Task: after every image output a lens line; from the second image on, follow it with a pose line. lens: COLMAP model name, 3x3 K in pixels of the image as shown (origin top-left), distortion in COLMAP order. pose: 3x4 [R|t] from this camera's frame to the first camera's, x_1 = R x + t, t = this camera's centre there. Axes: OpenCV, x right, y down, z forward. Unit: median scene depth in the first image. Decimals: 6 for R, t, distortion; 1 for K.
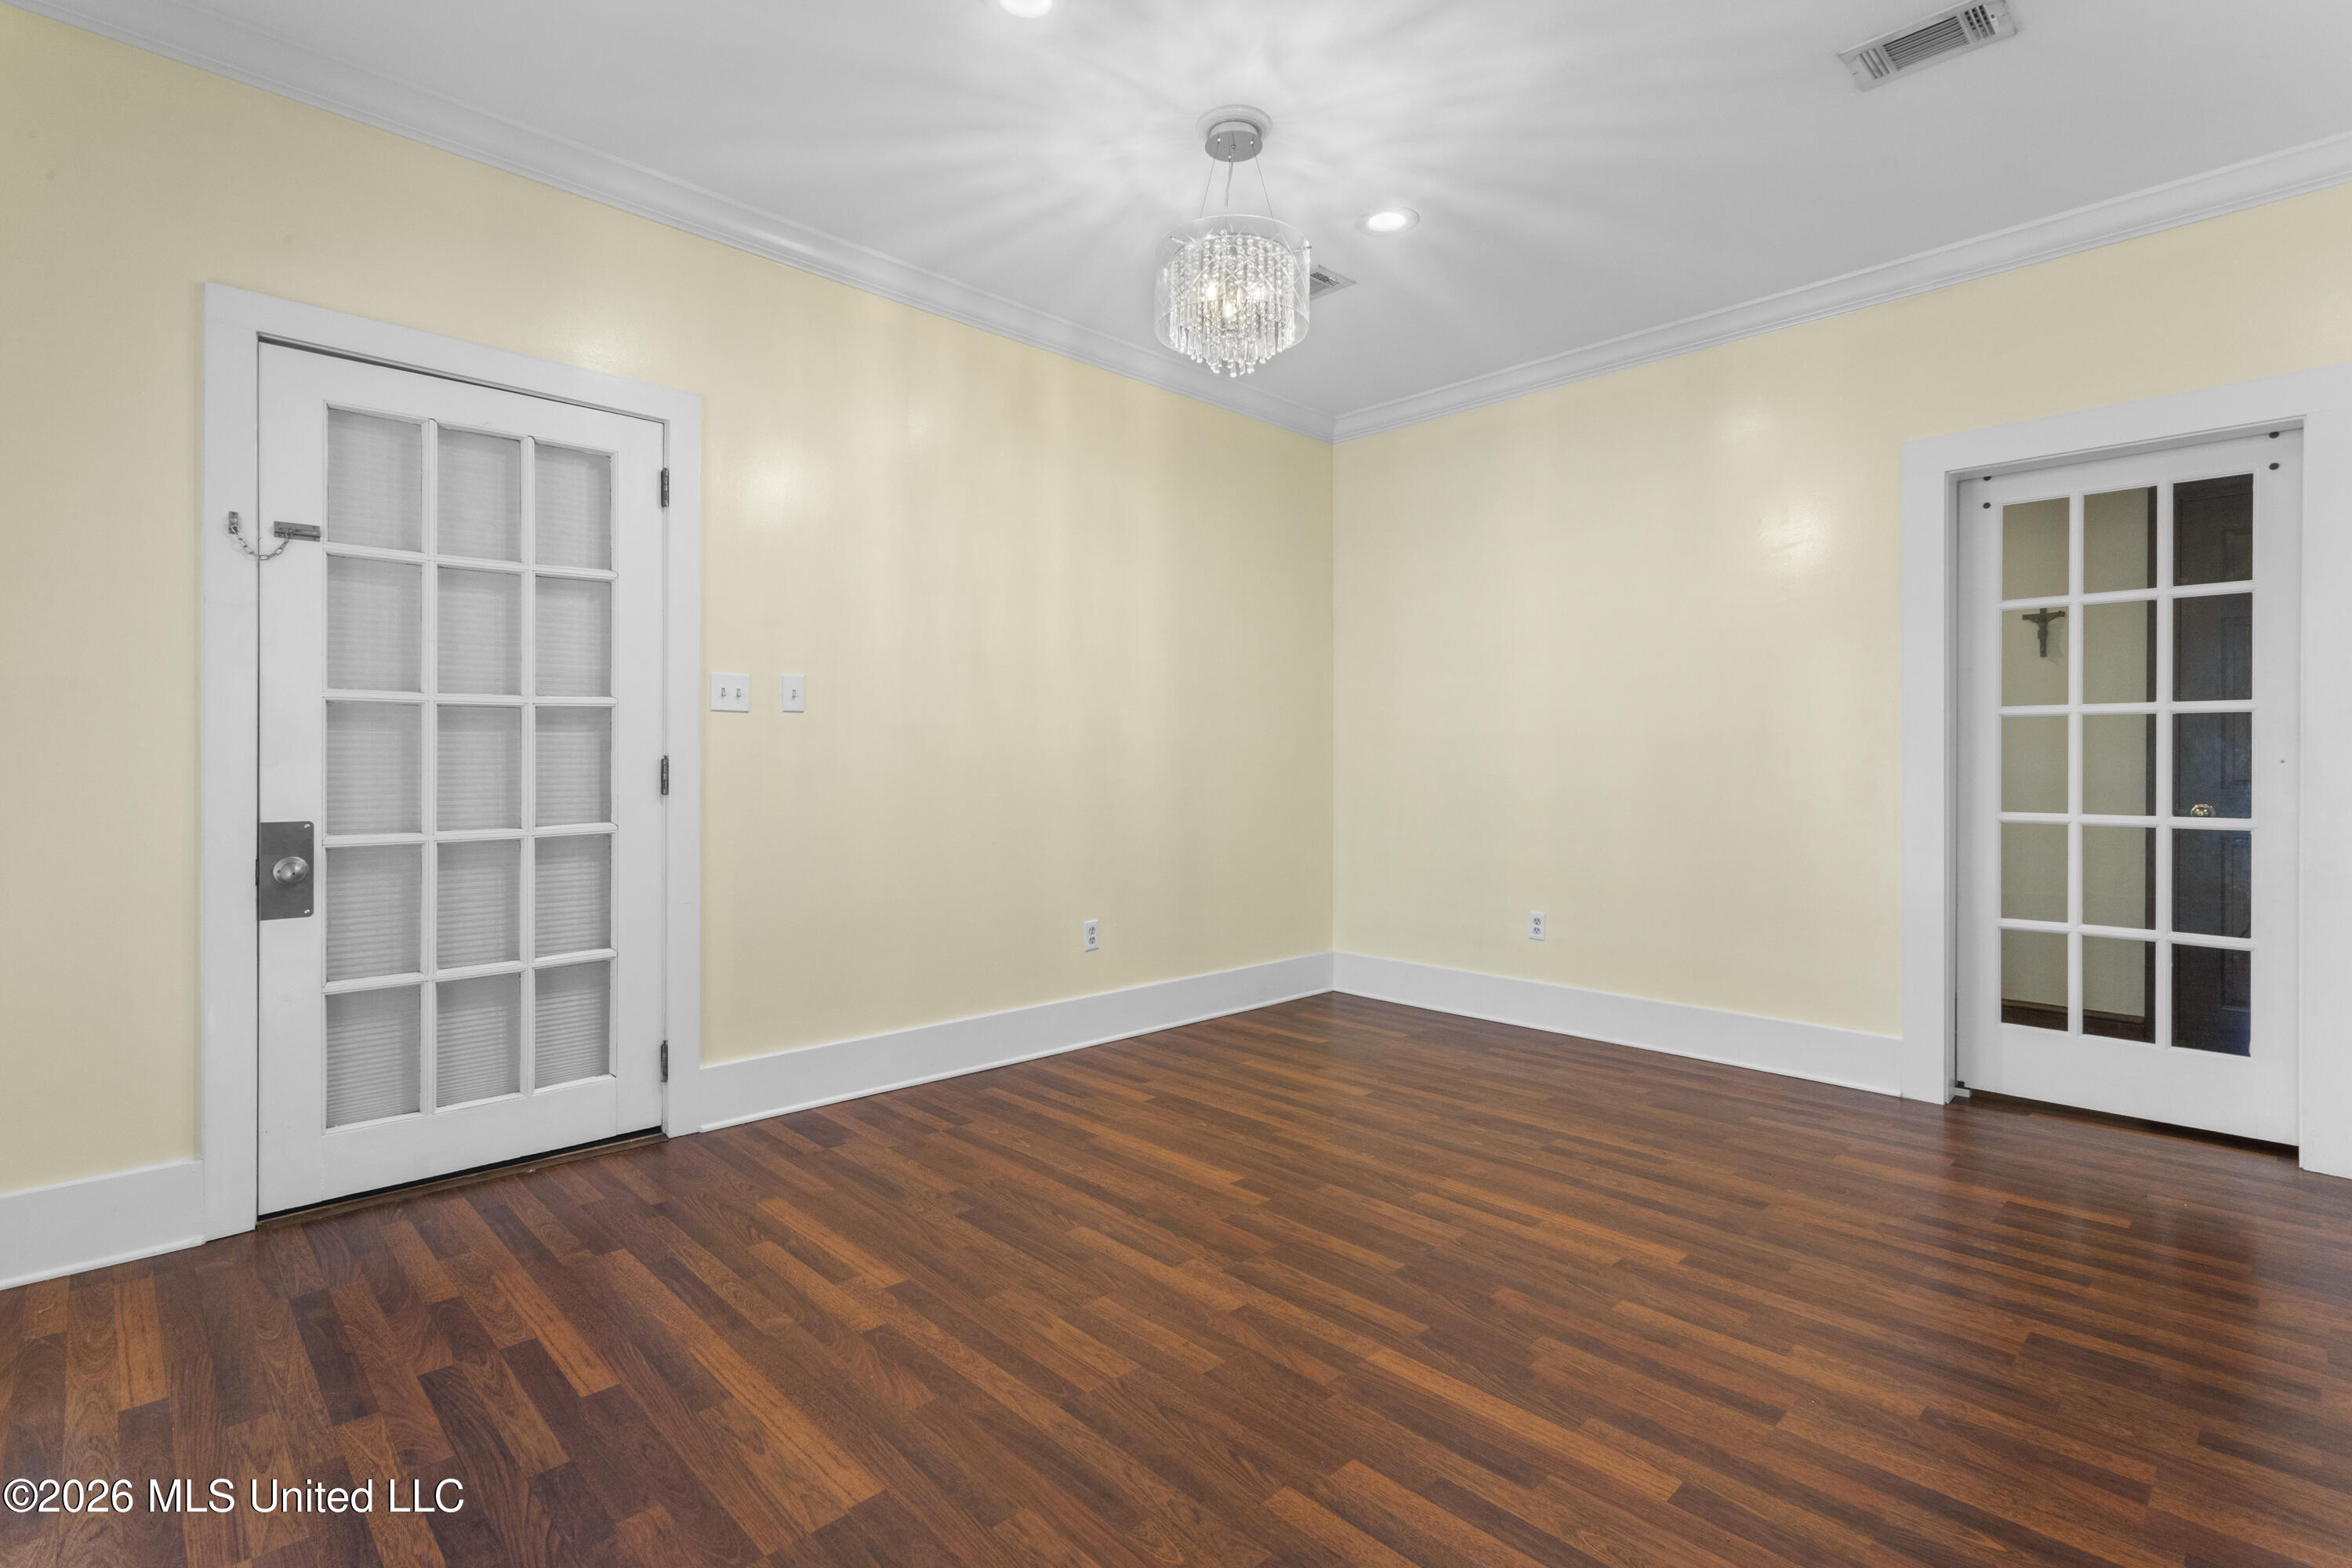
lens RADIAL K [[1117.1, 0, 1176.5], [0, 1117.1, 766.9], [0, 0, 1]] dist [0.001438, 0.000351]
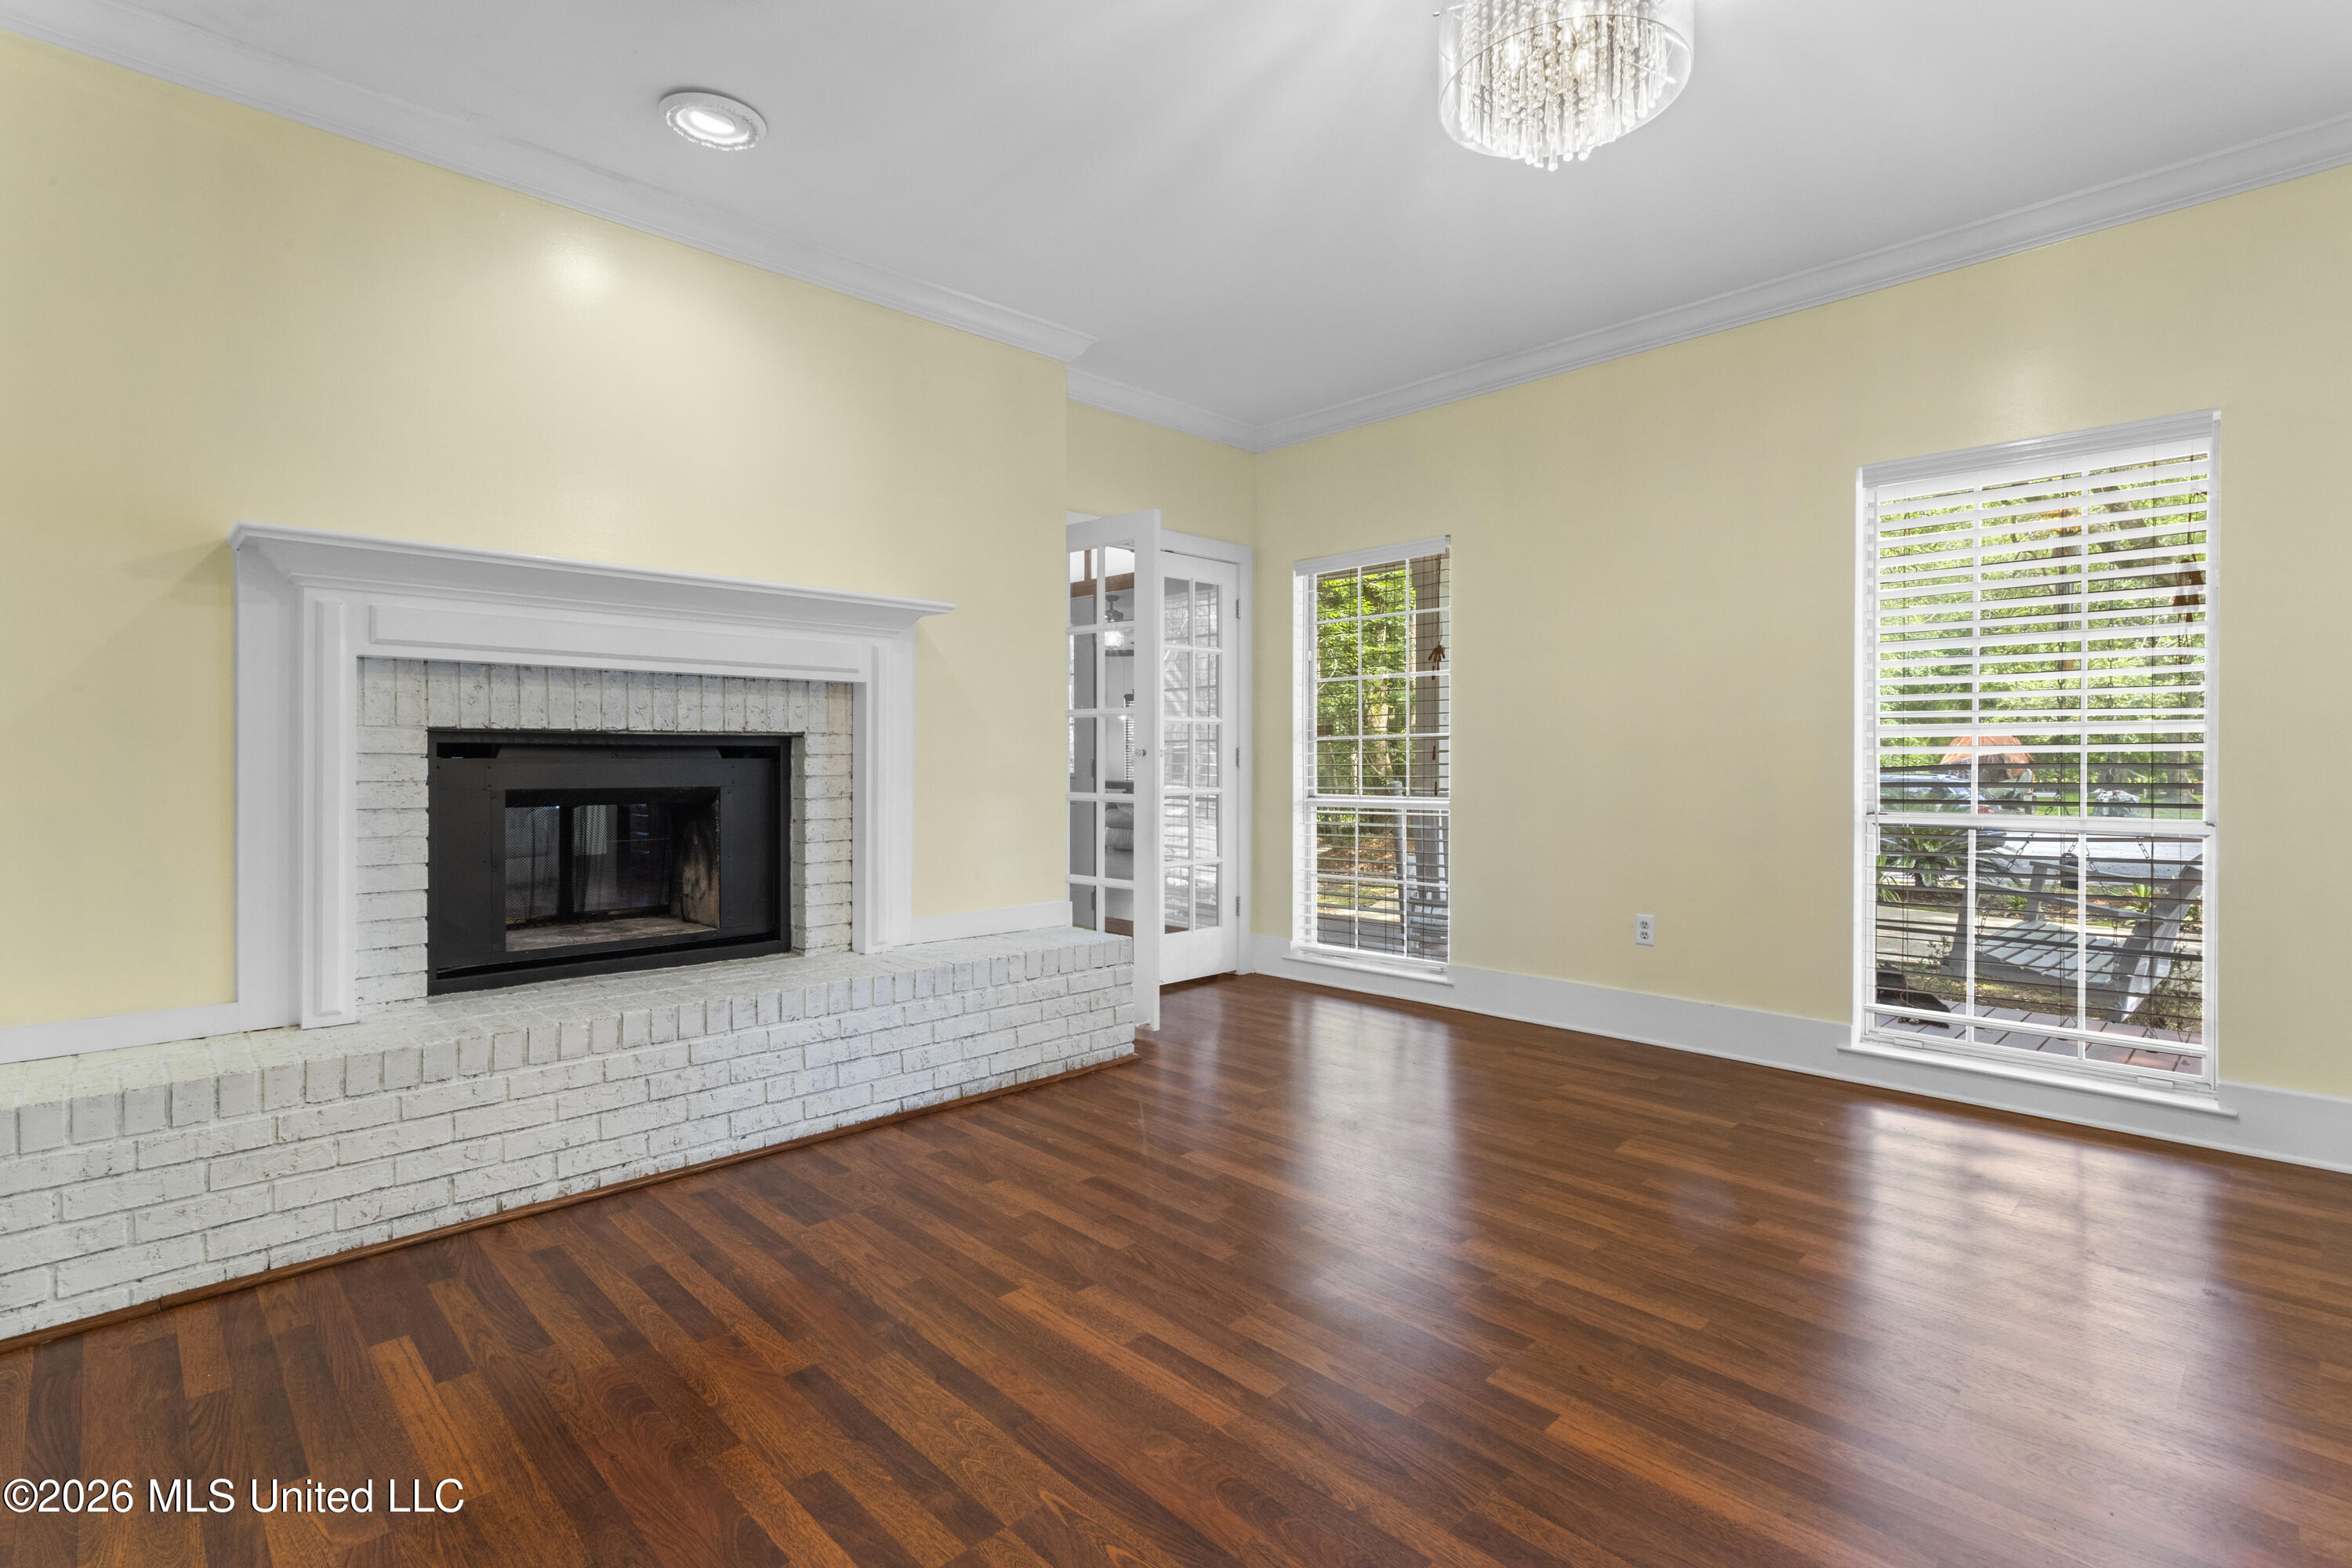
lens RADIAL K [[1117.1, 0, 1176.5], [0, 1117.1, 766.9], [0, 0, 1]] dist [0.001438, 0.000351]
pose [[-0.999981, -0.003840, -0.004802, 0.315804], [-0.003902, 0.999909, 0.012911, -0.008933], [0.004752, 0.012930, -0.999905, 1.887275]]
